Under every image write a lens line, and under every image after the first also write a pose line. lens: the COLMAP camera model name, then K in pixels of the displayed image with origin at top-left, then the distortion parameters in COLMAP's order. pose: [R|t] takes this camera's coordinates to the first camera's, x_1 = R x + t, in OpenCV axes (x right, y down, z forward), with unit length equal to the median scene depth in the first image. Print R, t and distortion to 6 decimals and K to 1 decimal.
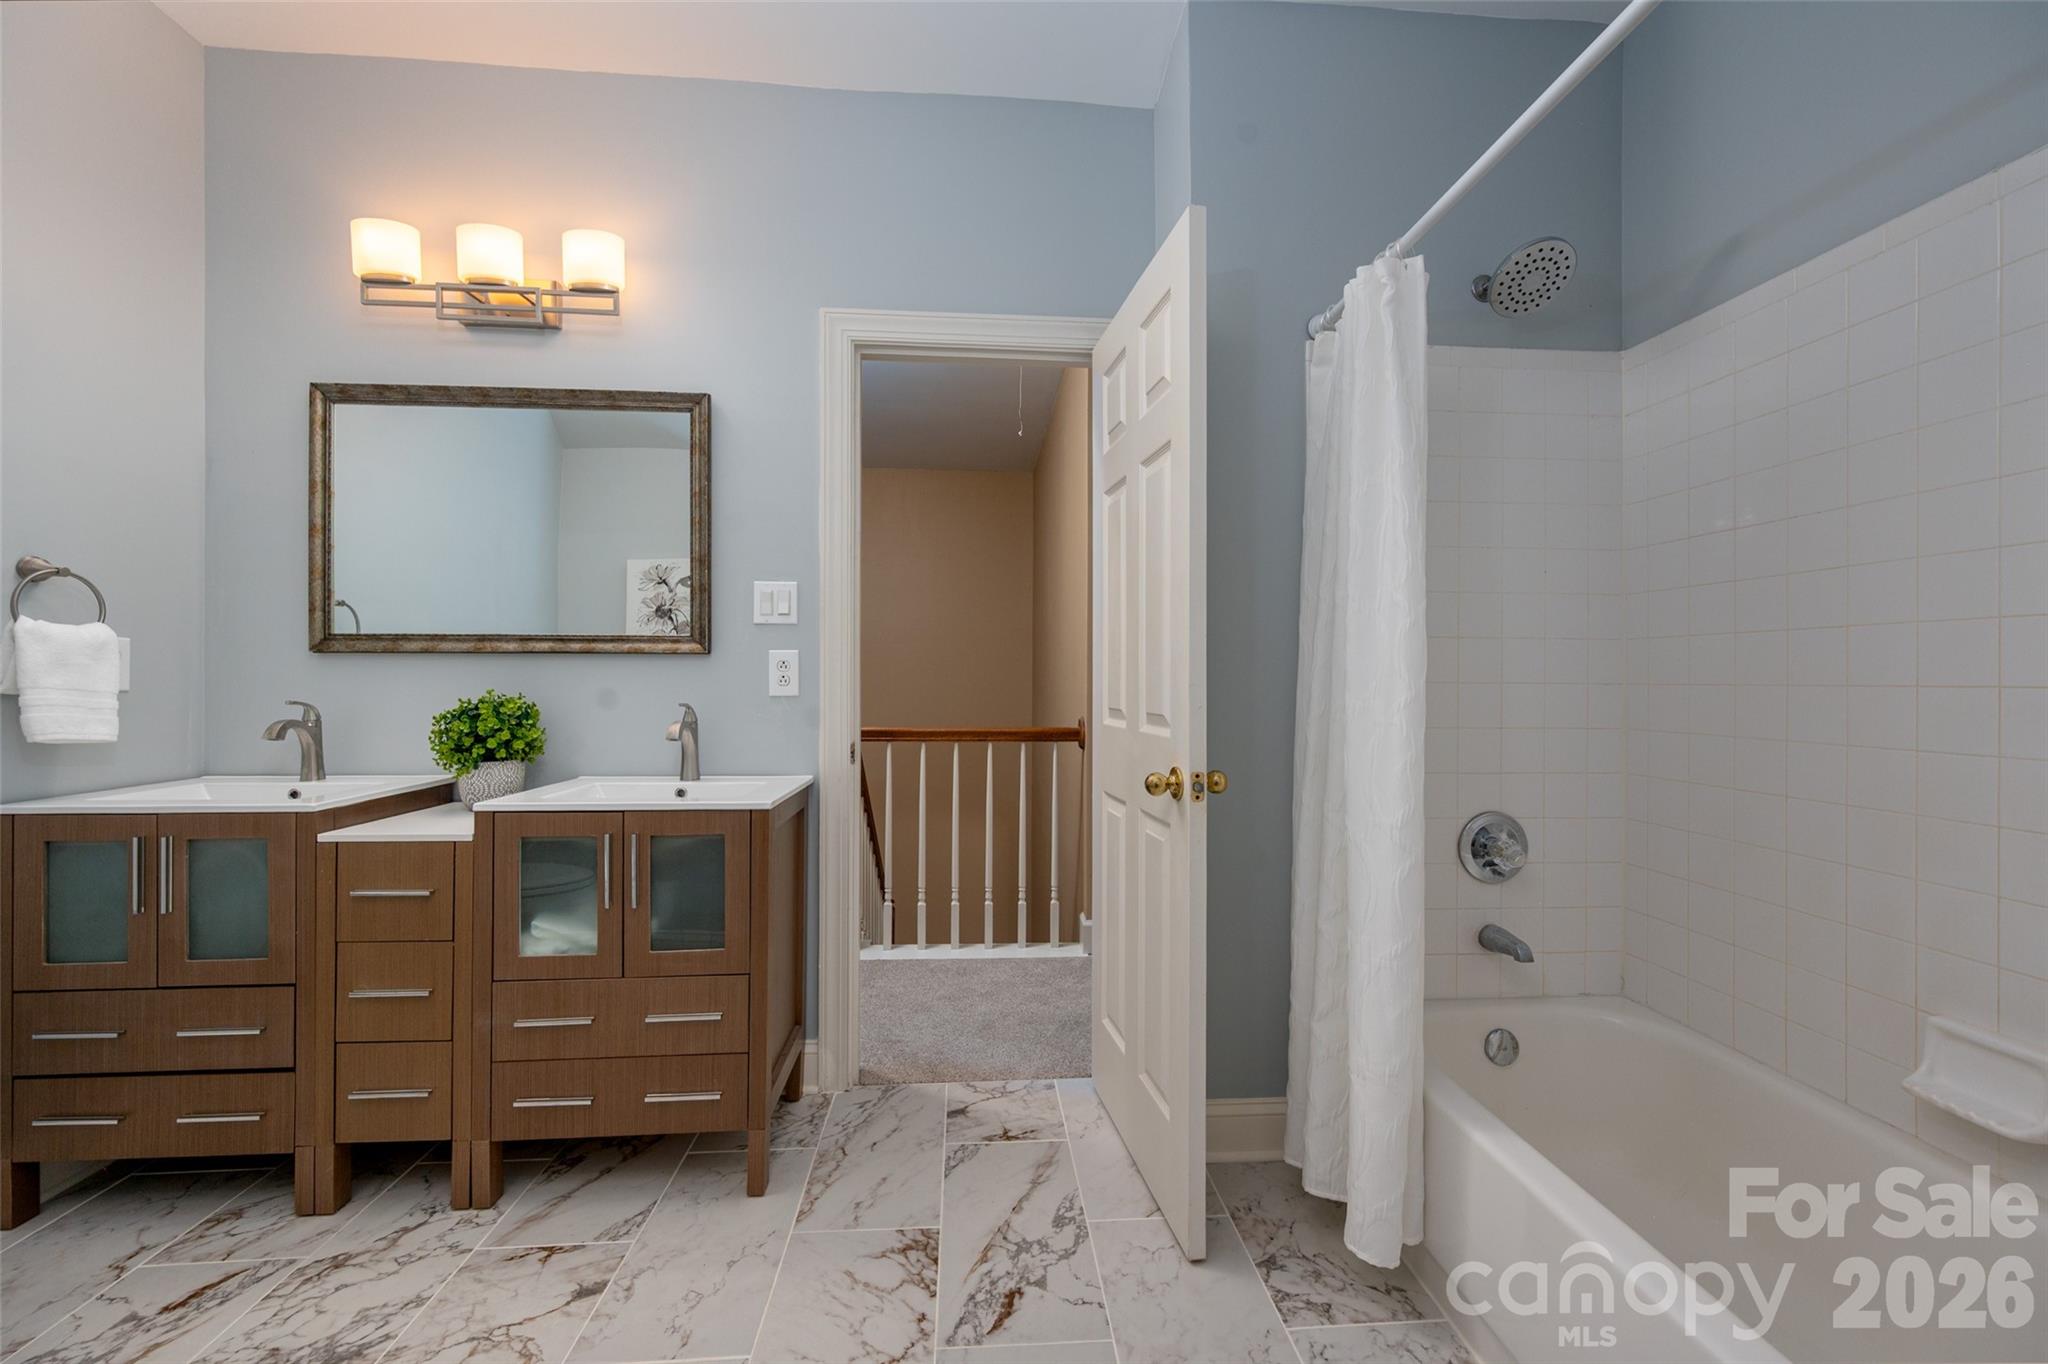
lens RADIAL K [[825.4, 0, 1024.2], [0, 825.4, 681.8], [0, 0, 1]] dist [0.002060, 0.000143]
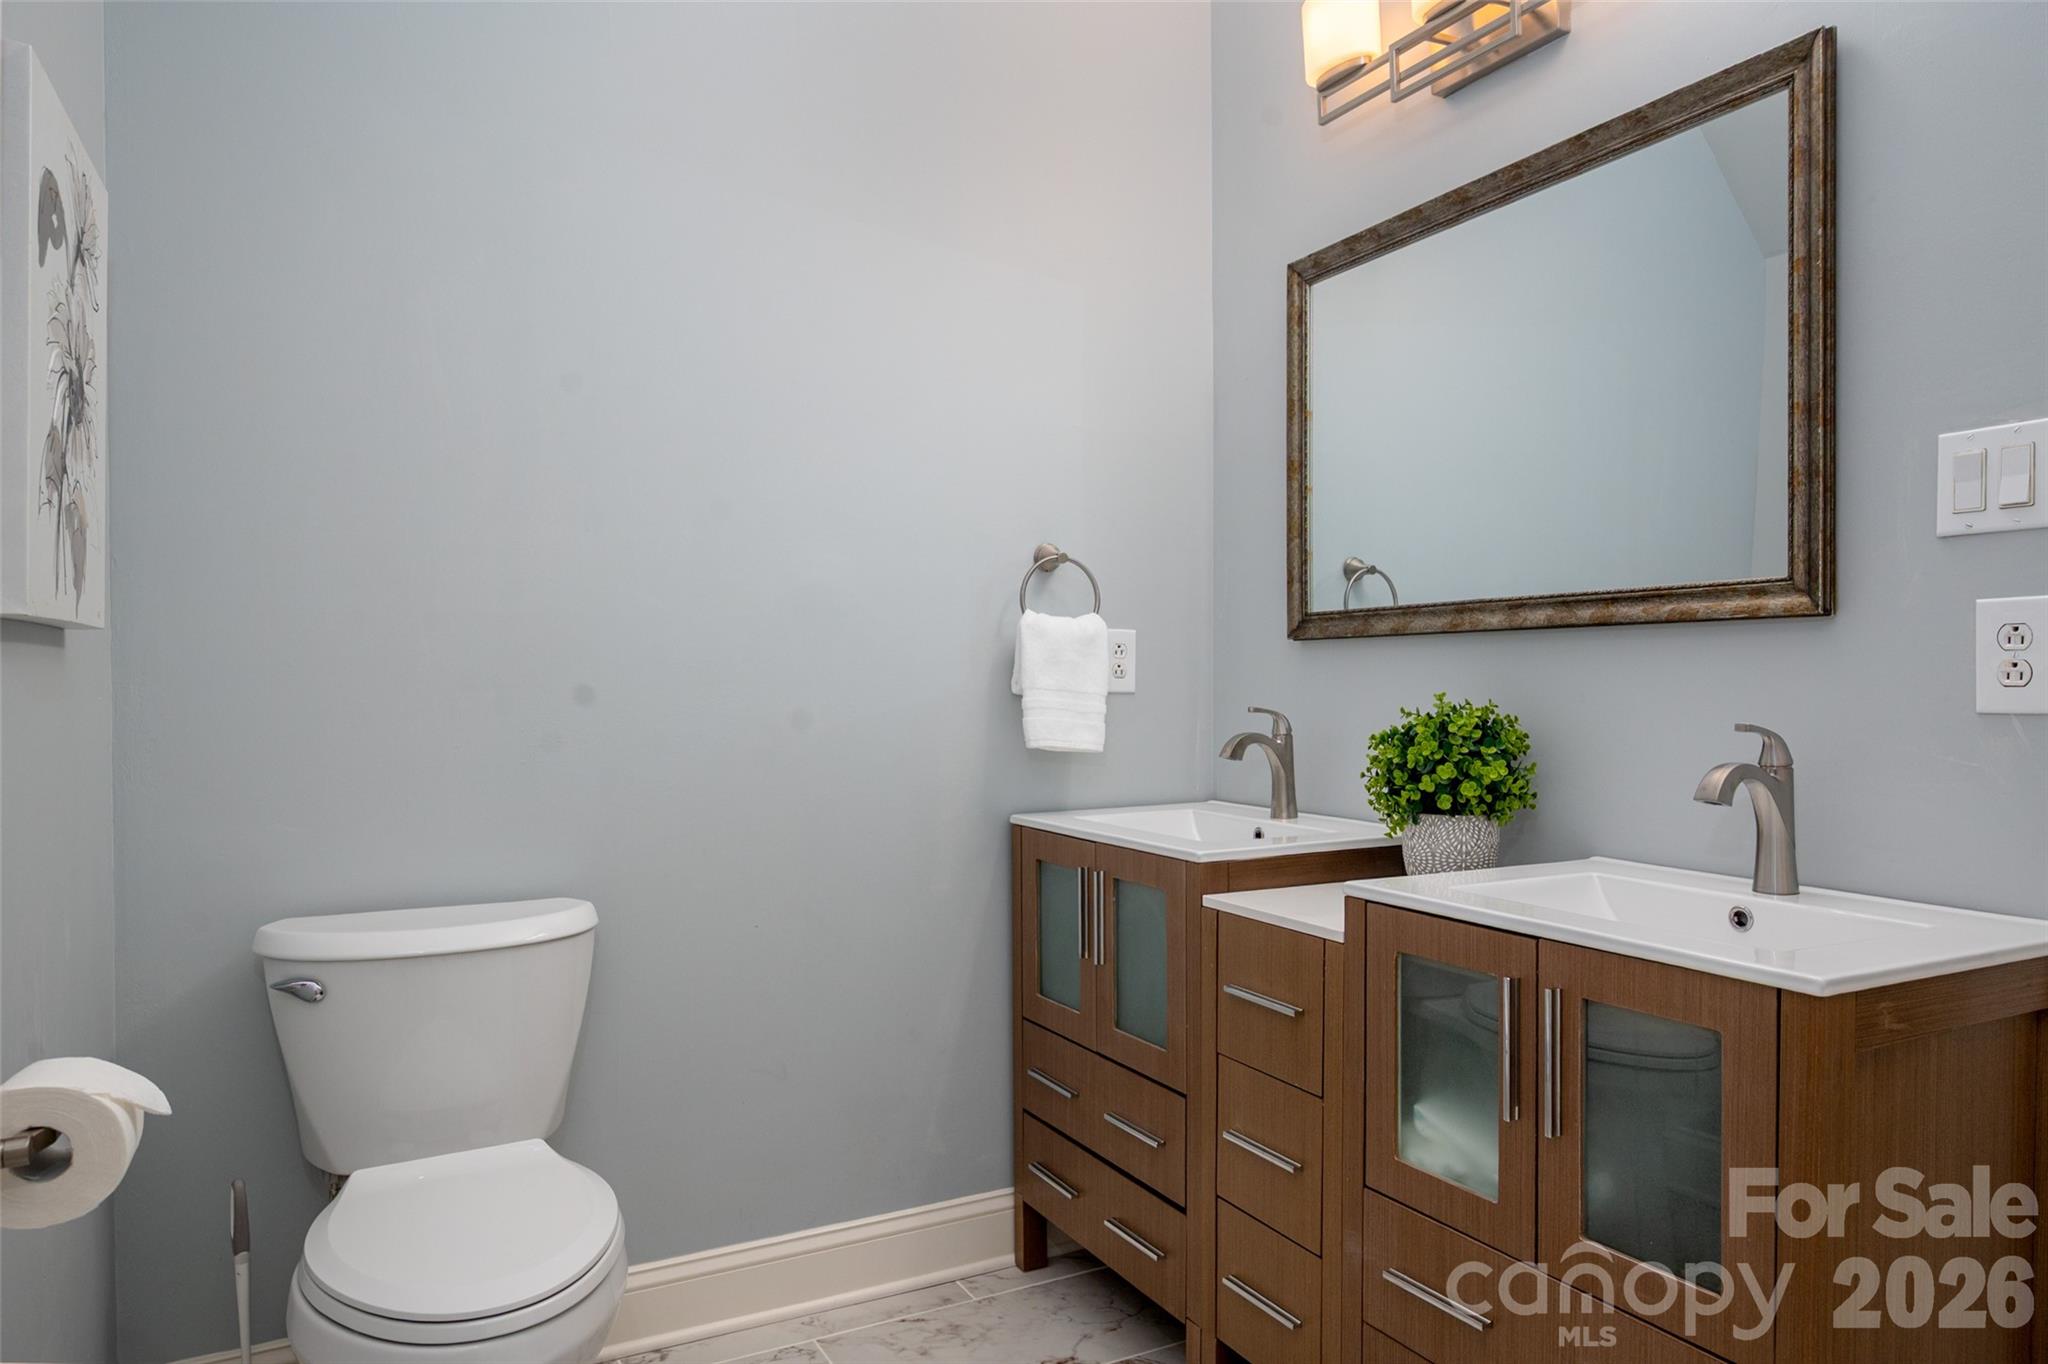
lens RADIAL K [[1317.5, 0, 1024.1], [0, 1317.5, 703.1], [0, 0, 1]] dist [-0.000561, -0.003344]
pose [[0.400106, 0.011773, -0.916393, 0.100457], [0.001203, 0.999910, 0.013371, 0.003441], [0.916468, -0.006452, 0.400055, 0.339801]]
